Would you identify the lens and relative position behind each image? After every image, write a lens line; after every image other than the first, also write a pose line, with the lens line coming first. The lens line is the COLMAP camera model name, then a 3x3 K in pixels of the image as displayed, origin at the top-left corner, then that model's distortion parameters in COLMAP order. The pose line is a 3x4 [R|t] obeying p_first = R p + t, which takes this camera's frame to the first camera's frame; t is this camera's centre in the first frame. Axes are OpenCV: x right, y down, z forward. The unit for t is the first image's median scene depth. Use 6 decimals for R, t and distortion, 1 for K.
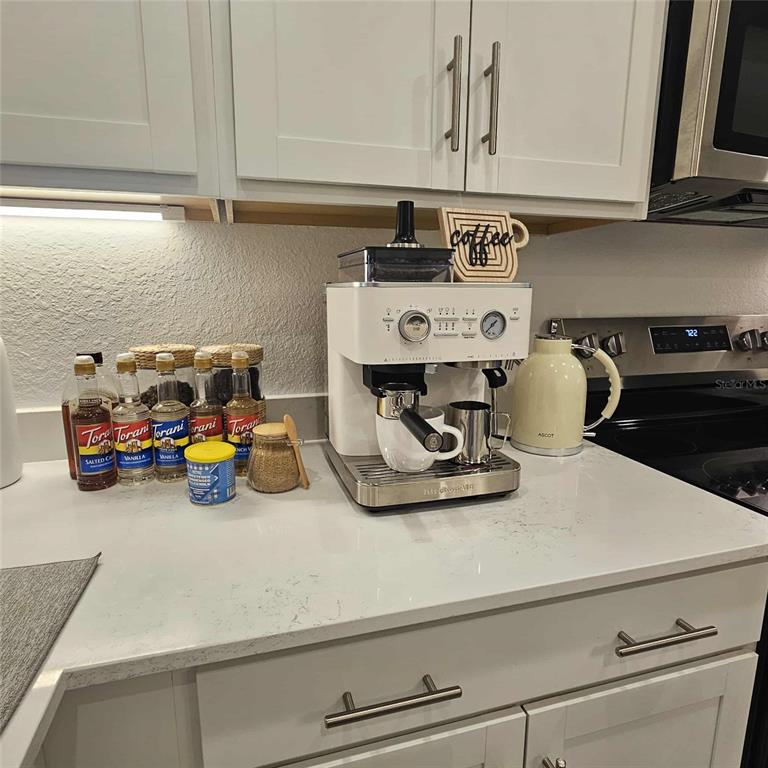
lens RADIAL K [[489.6, 0, 379.5], [0, 489.6, 387.2], [0, 0, 1]] dist [-0.000091, -0.000247]
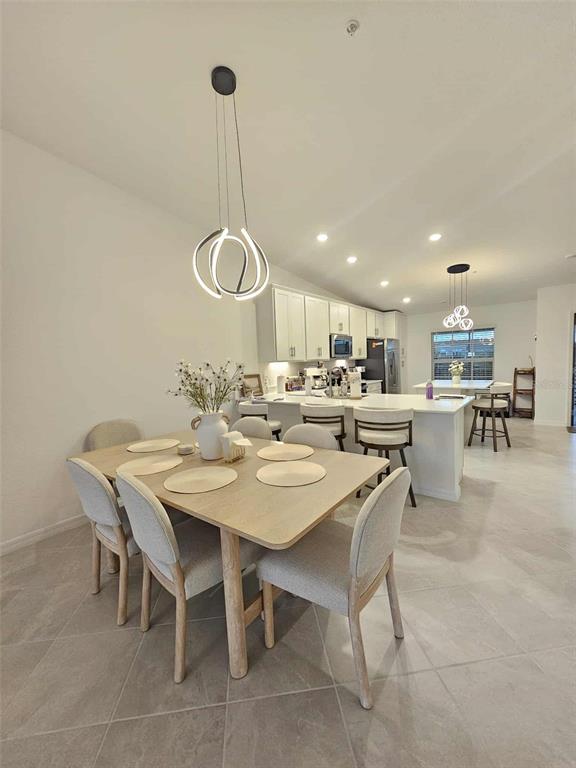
lens RADIAL K [[314.7, 0, 284.8], [0, 314.7, 385.3], [0, 0, 1]] dist [-0.000825, -0.000224]
pose [[0.805345, -0.078529, 0.587582, -4.279309], [0.153582, 0.984984, -0.078861, 0.548158], [-0.572566, 0.153753, 0.805312, -3.802662]]
